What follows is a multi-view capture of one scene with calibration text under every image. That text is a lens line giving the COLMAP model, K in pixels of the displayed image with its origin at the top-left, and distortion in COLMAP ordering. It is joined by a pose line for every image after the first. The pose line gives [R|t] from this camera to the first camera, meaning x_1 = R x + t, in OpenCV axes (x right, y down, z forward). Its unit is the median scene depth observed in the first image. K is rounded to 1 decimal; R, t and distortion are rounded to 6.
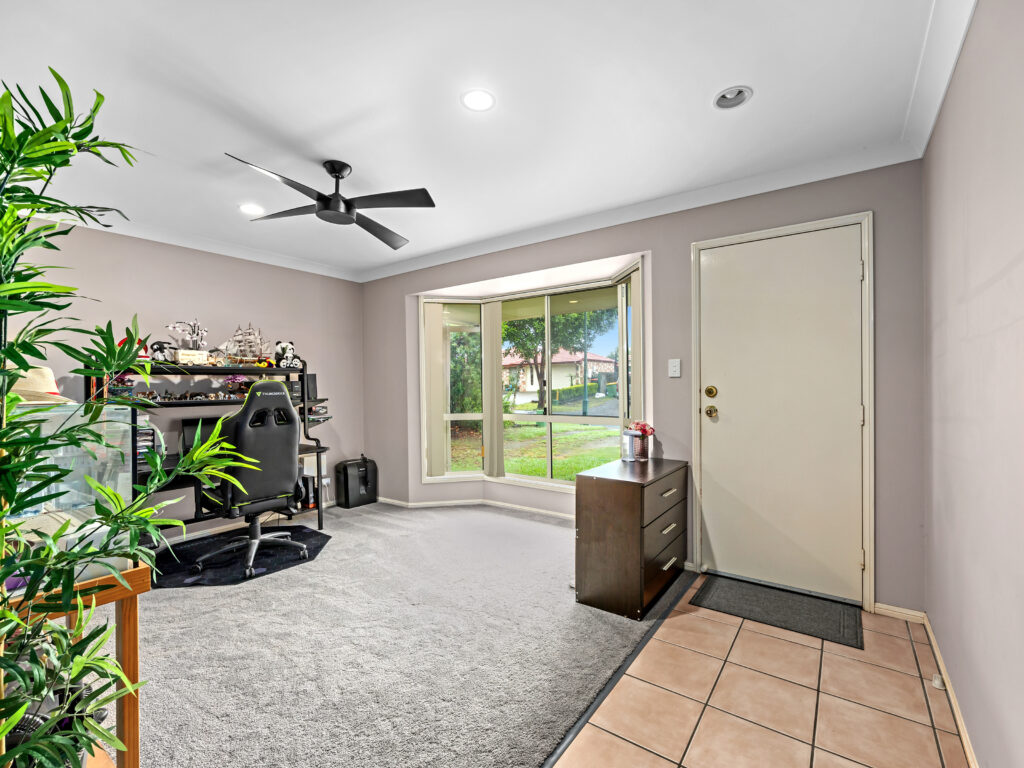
lens RADIAL K [[458.6, 0, 511.5], [0, 458.6, 385.9], [0, 0, 1]] dist [-0.006485, 0.000348]
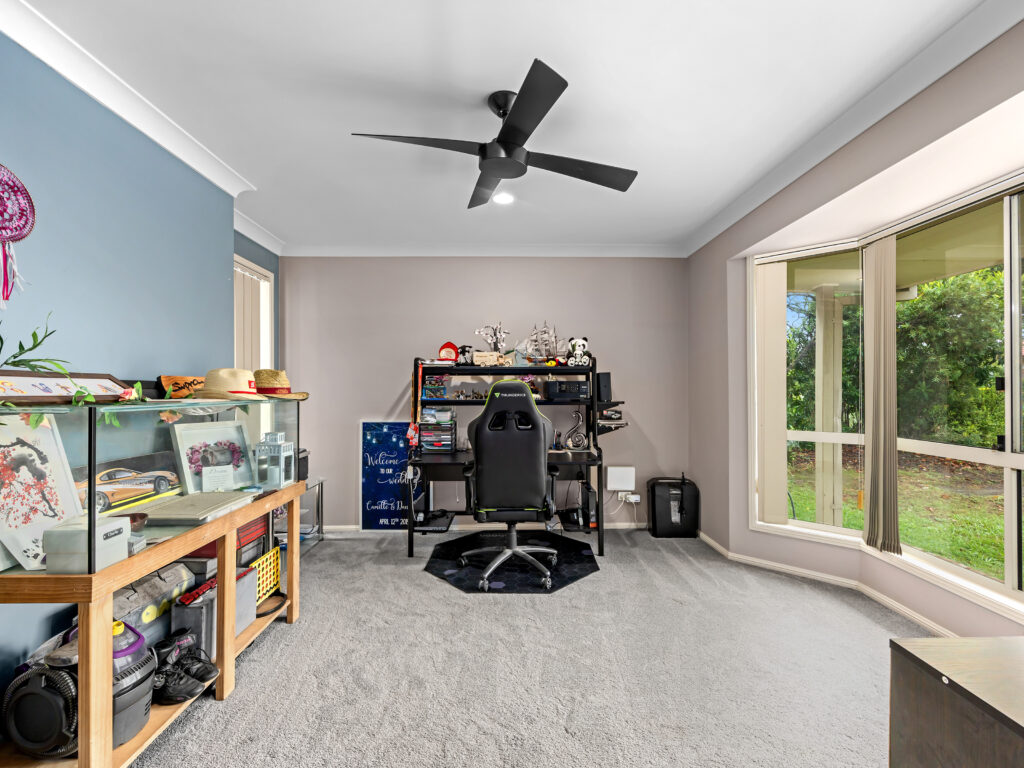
lens RADIAL K [[458.6, 0, 511.5], [0, 458.6, 385.9], [0, 0, 1]] dist [-0.006485, 0.000348]
pose [[0.607778, 0.005880, -0.794085, 0.155033], [-0.005442, 0.999980, 0.003239, -0.003099], [0.794088, 0.002353, 0.607798, 0.351060]]
